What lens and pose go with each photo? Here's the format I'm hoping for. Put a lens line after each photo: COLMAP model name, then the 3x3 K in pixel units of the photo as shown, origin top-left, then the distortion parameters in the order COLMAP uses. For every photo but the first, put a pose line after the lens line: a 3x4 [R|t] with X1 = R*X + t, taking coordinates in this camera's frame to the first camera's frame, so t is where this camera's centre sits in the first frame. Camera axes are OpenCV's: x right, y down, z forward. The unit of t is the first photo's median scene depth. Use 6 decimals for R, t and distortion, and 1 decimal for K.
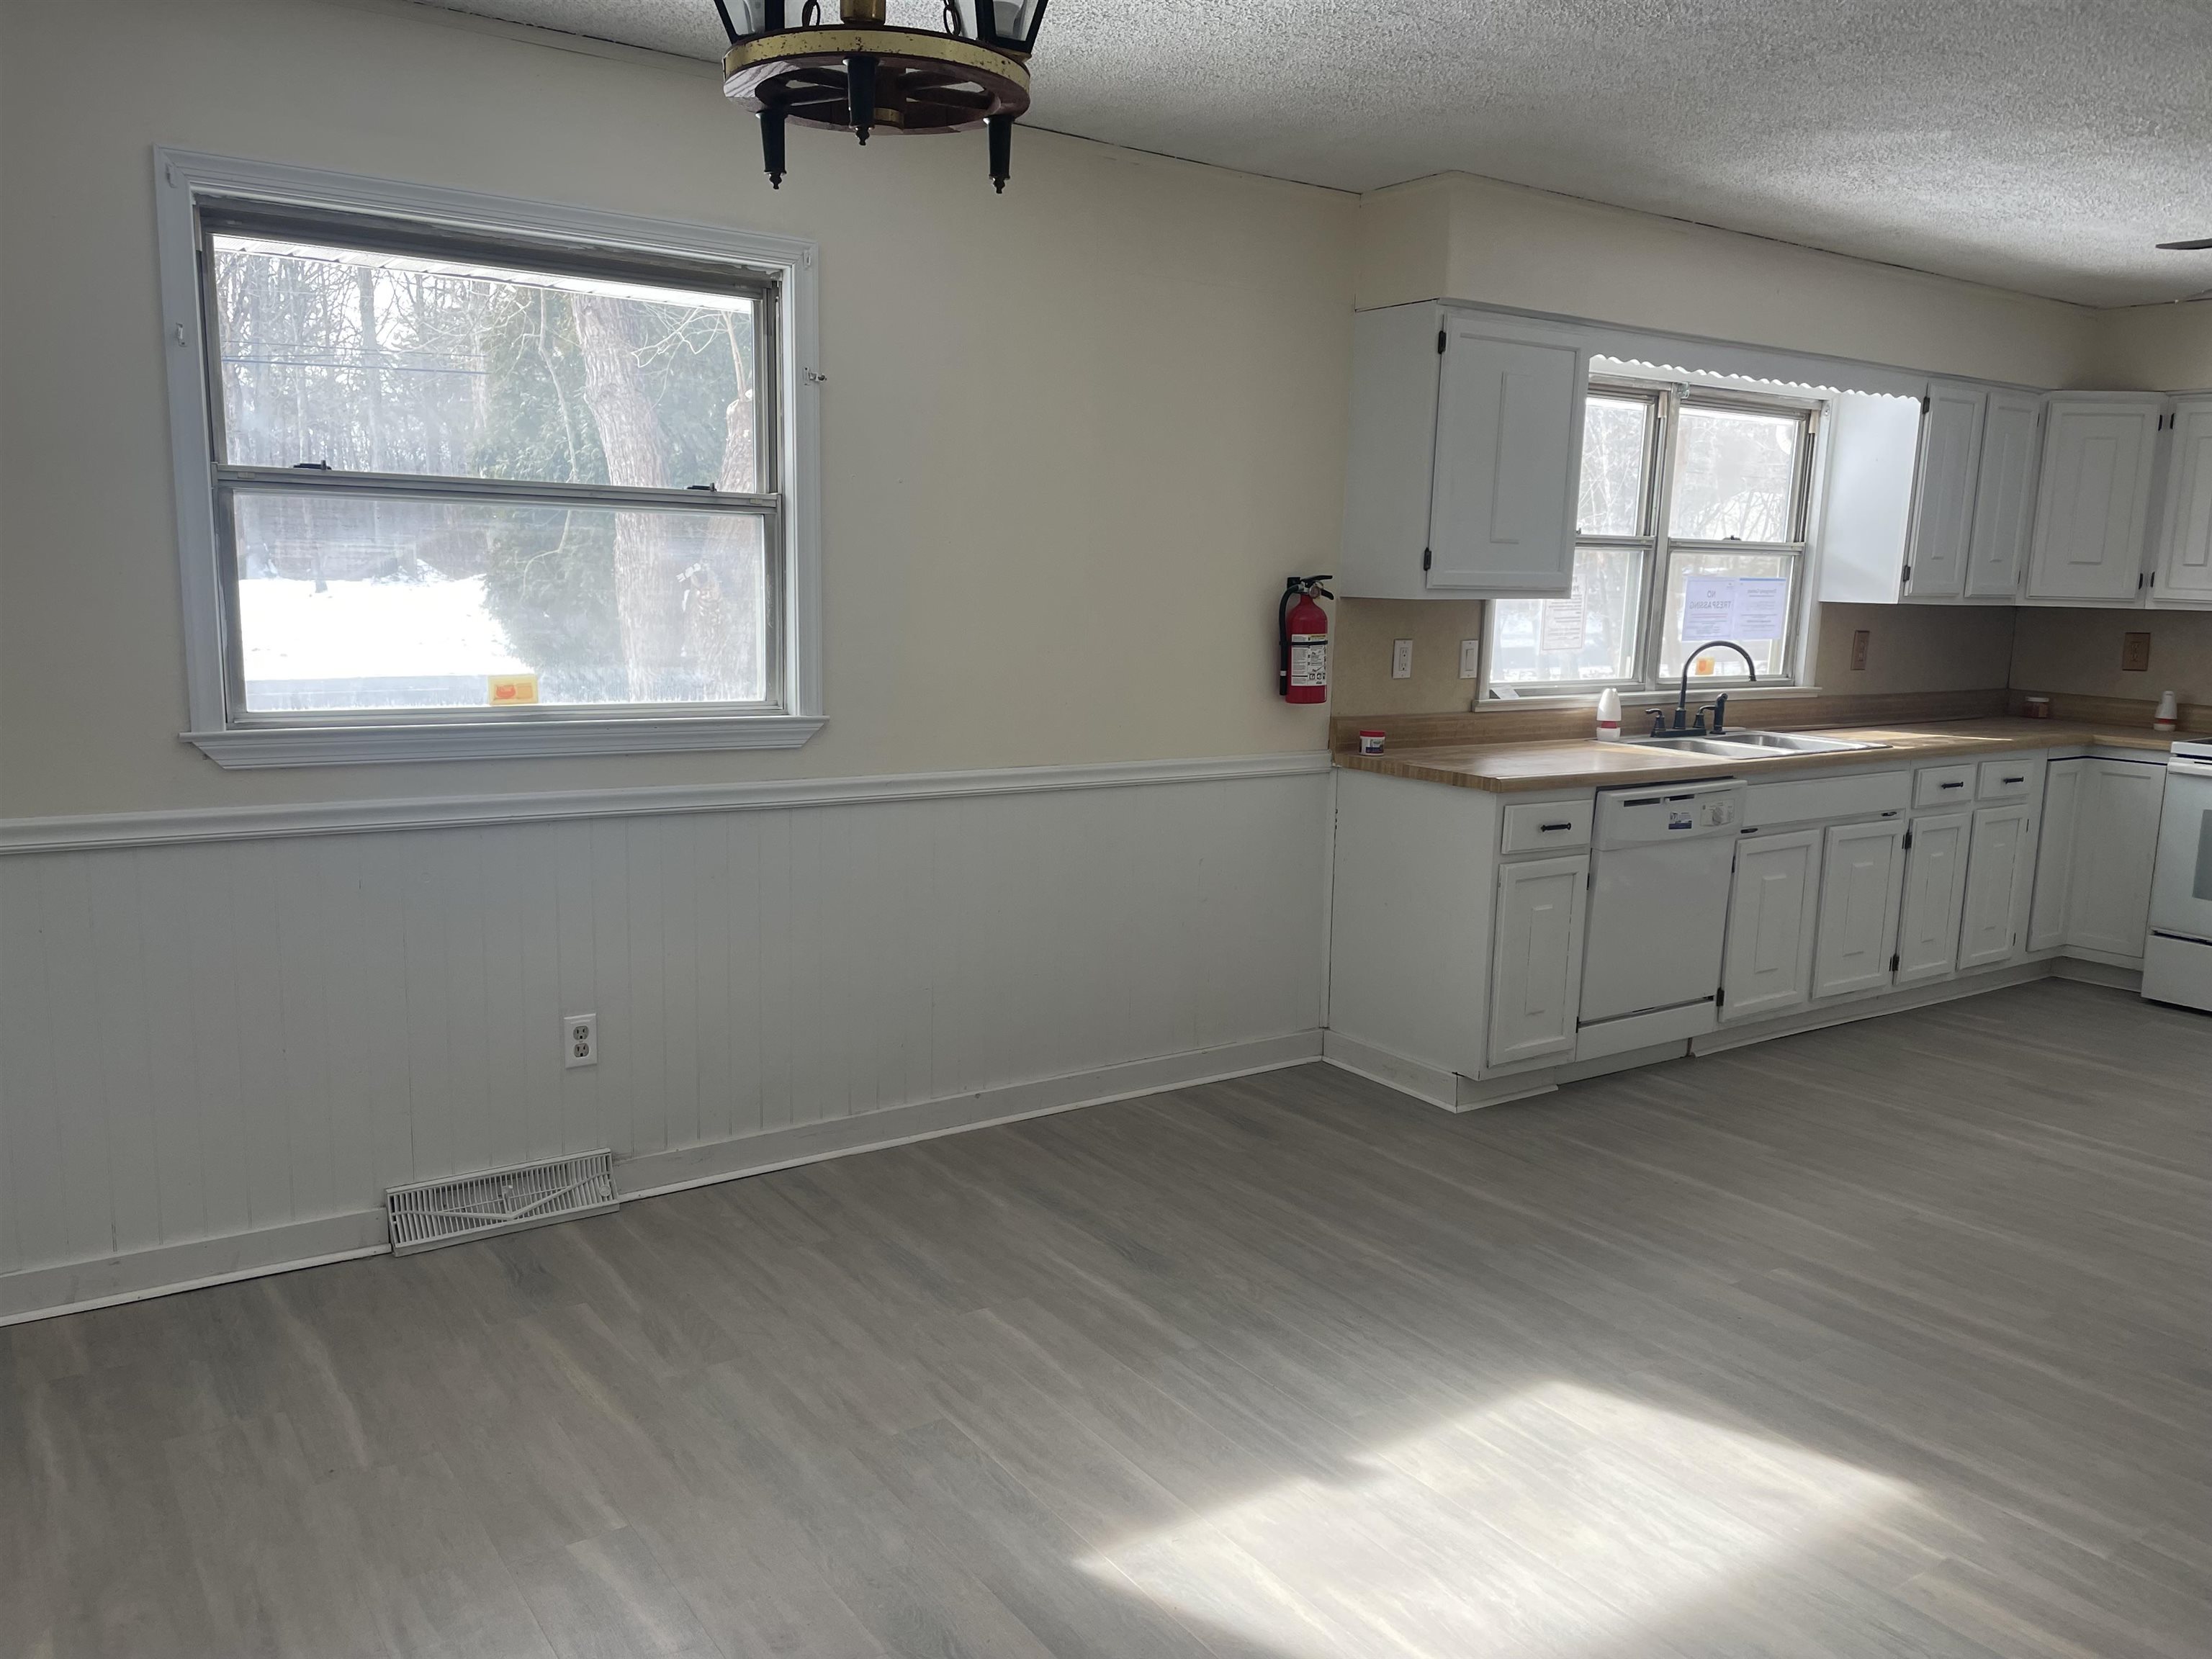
lens RADIAL K [[1655.5, 0, 1101.5], [0, 1655.5, 844.2], [0, 0, 1]] dist [0.088426, -0.107495]
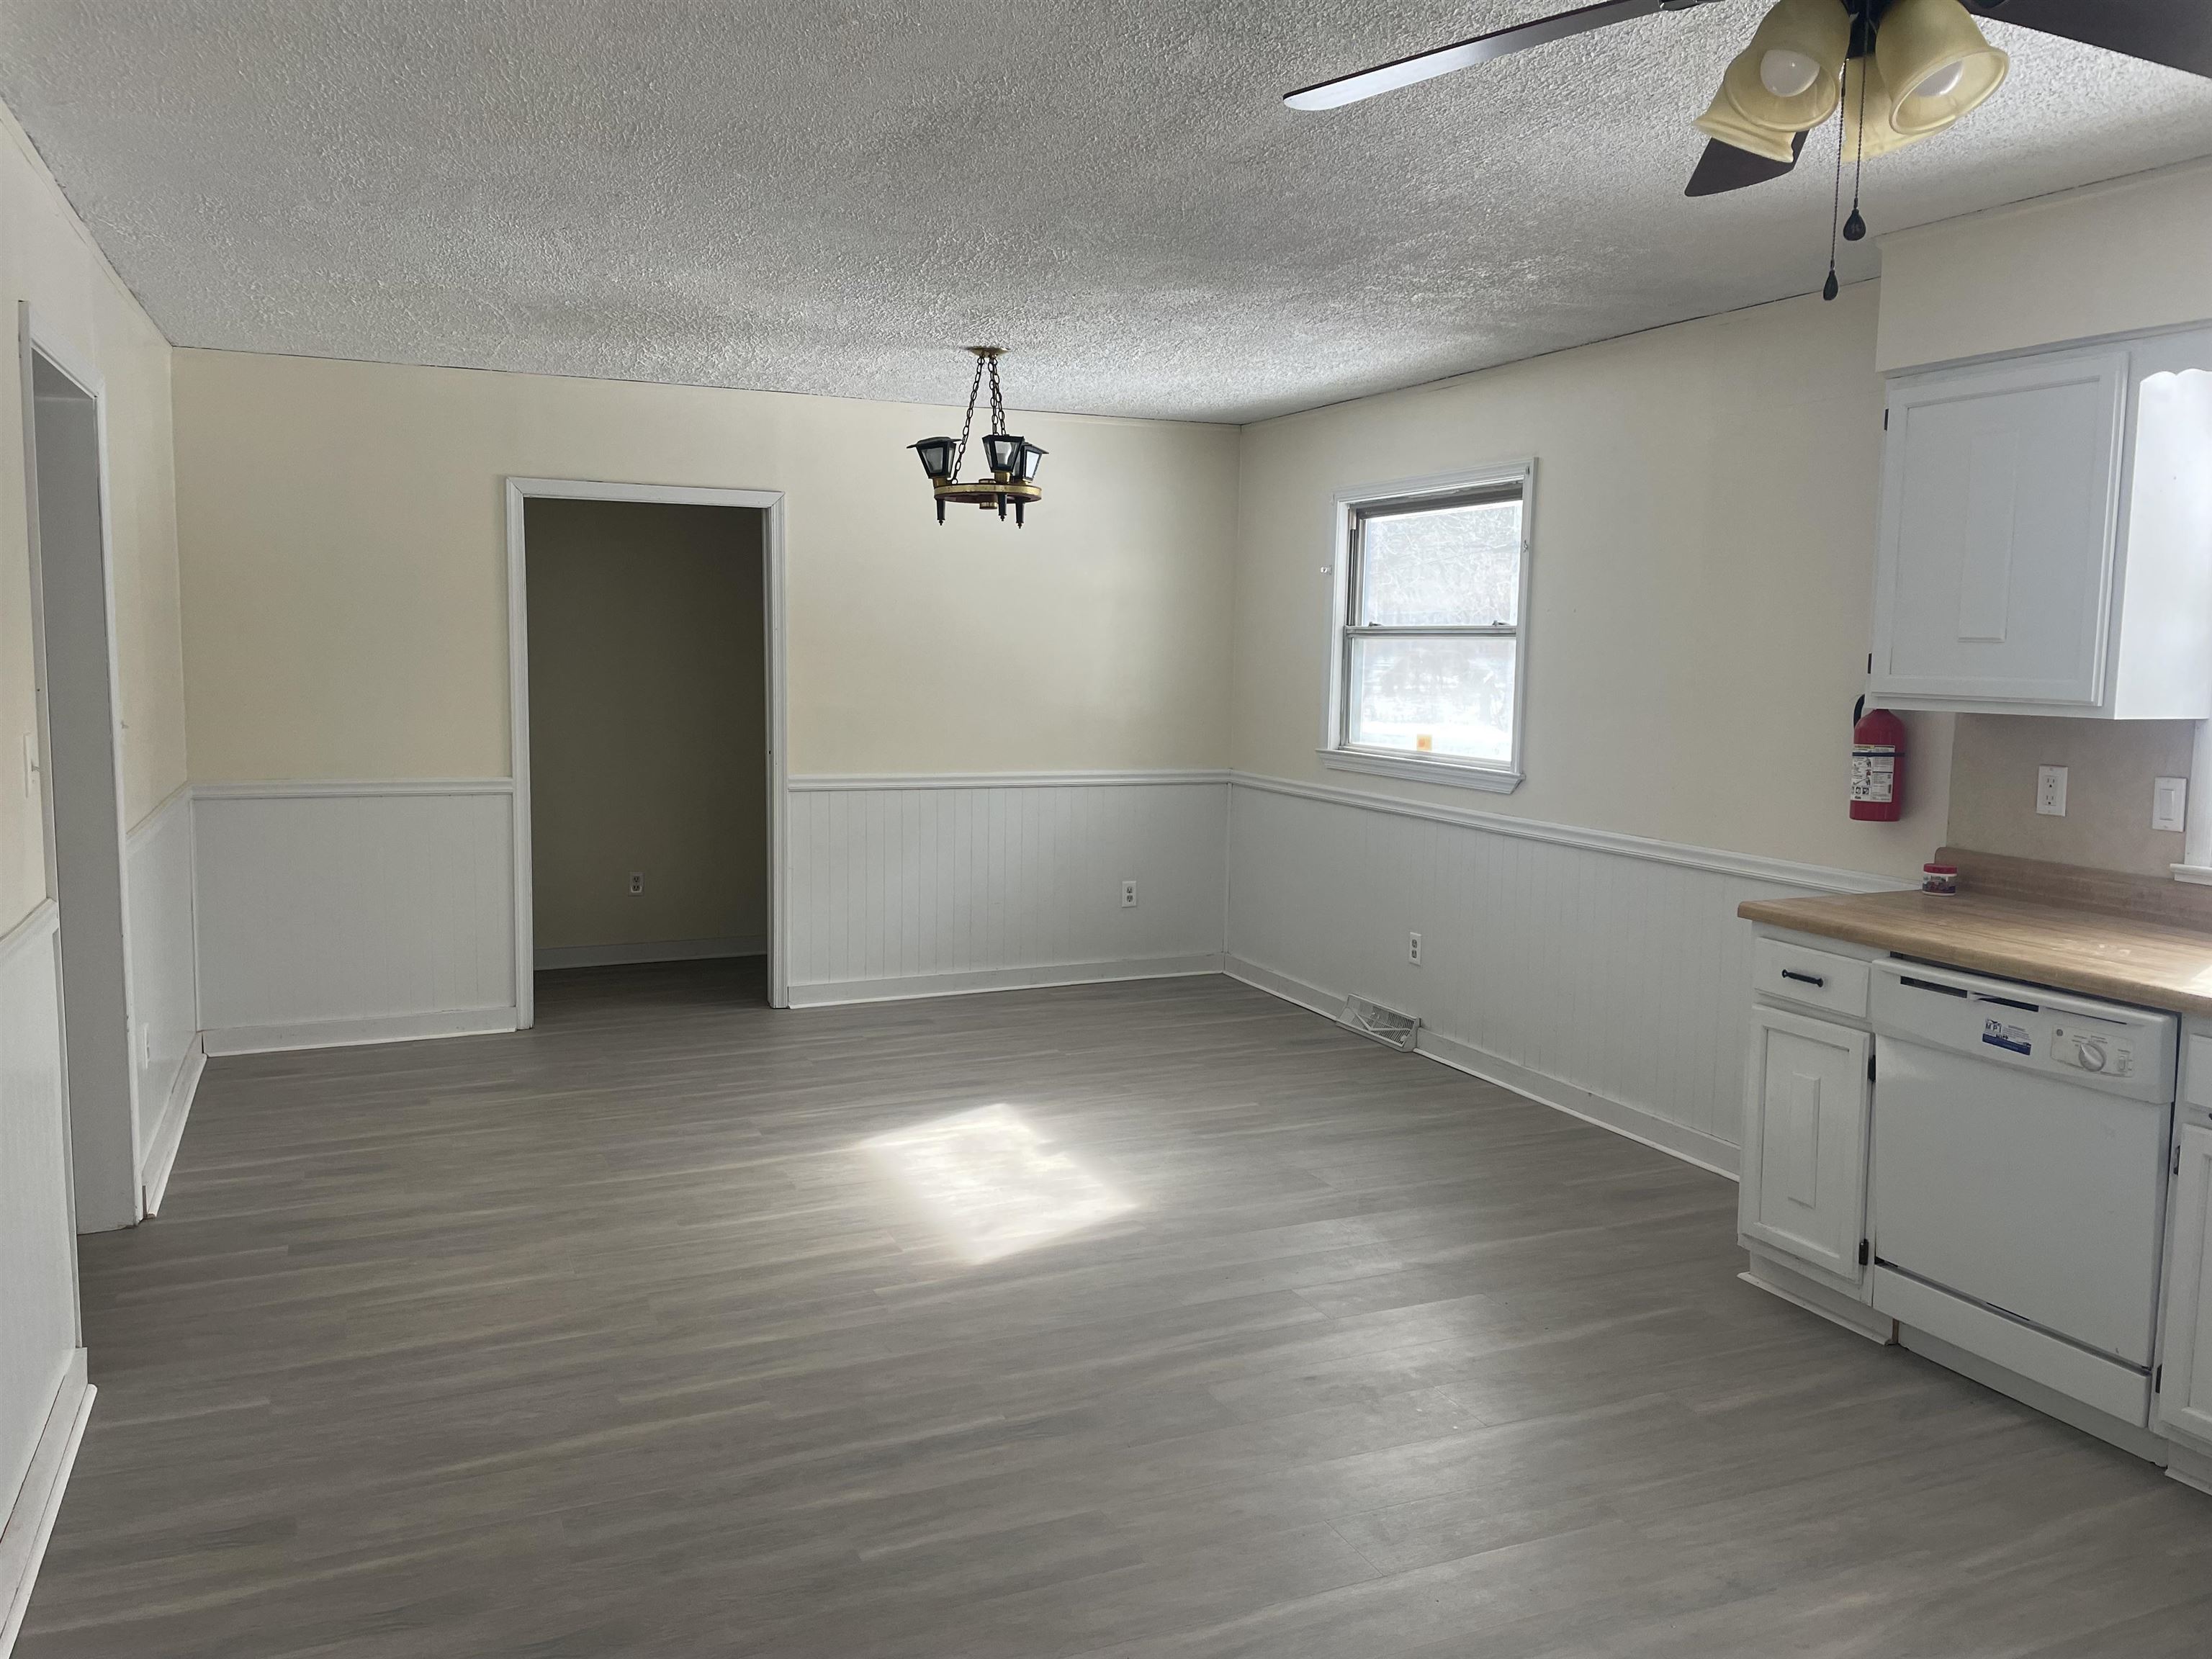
lens RADIAL K [[1655.5, 0, 1103.4], [0, 1655.5, 816.3], [0, 0, 1]] dist [0.088426, -0.107495]
pose [[-0.188756, 0.076182, -0.979065, 1.018731], [-0.181078, 0.977191, 0.110946, -0.104861], [0.965185, 0.198228, -0.170656, 0.694920]]
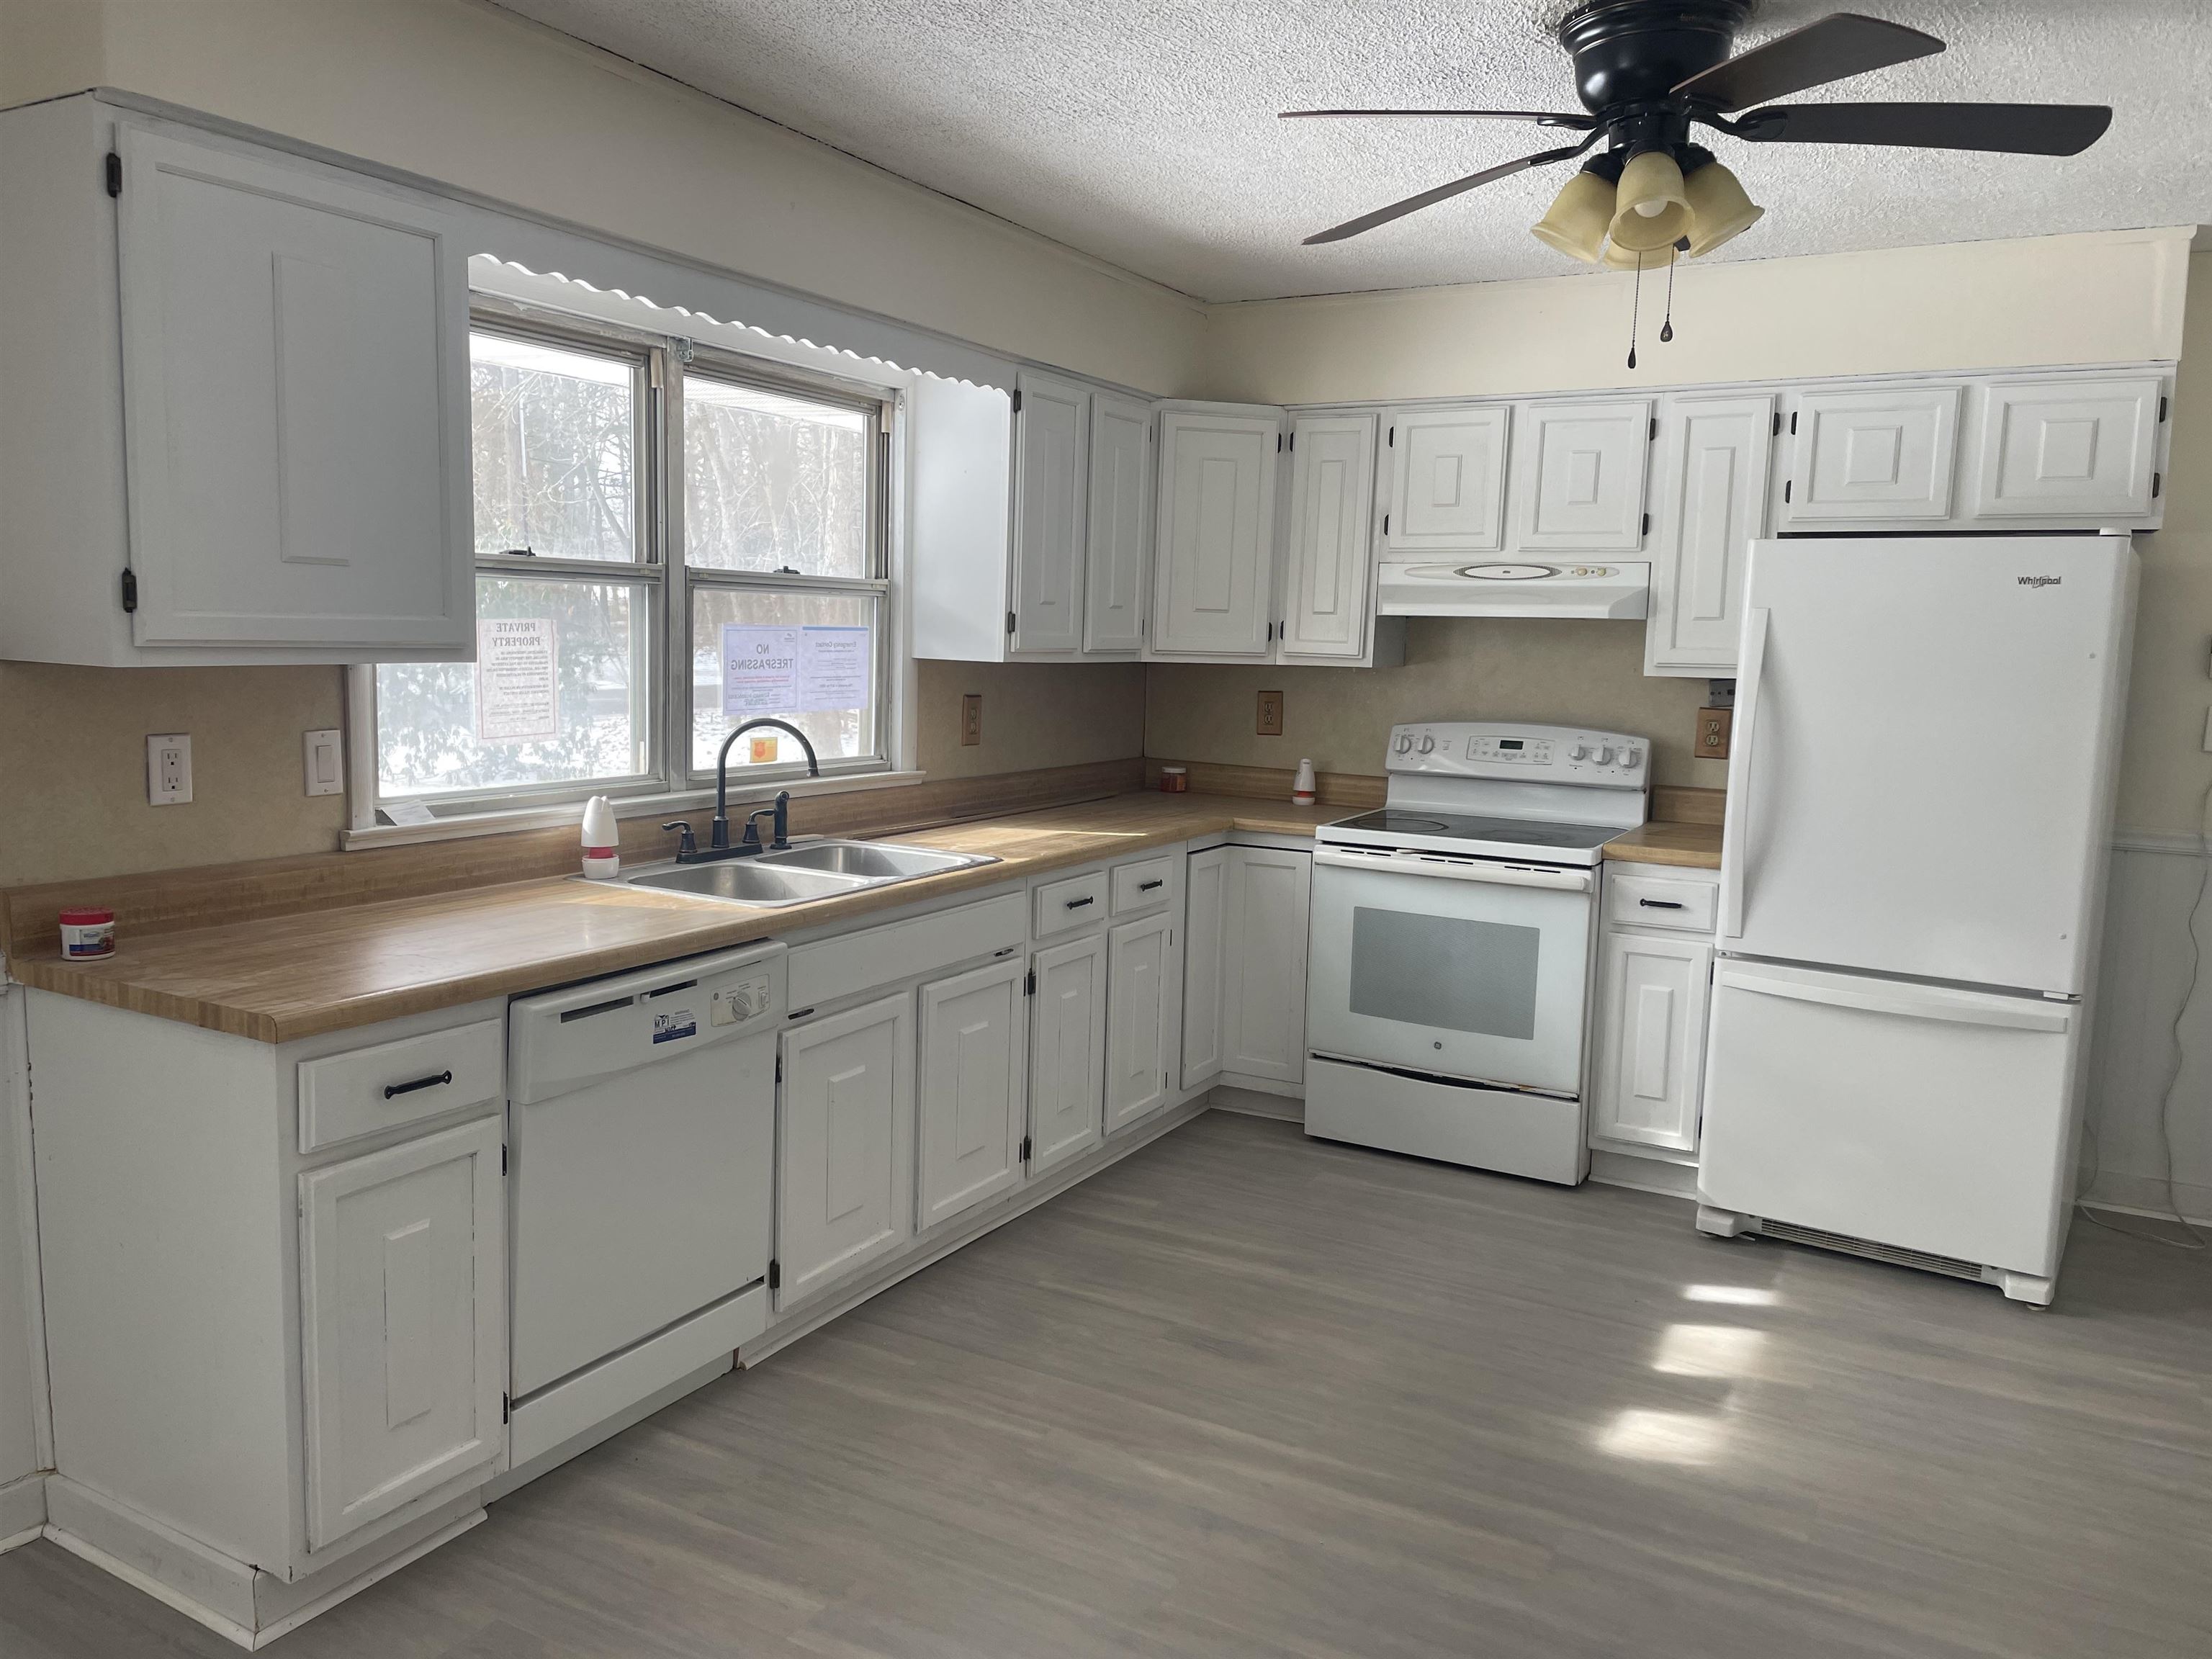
lens RADIAL K [[1655.5, 0, 1087.4], [0, 1655.5, 831.3], [0, 0, 1]] dist [0.088426, -0.107495]
pose [[0.901410, -0.052273, 0.429800, 0.210269], [0.064014, 0.997866, -0.012893, -0.063226], [-0.428209, 0.039136, 0.902832, 0.358884]]
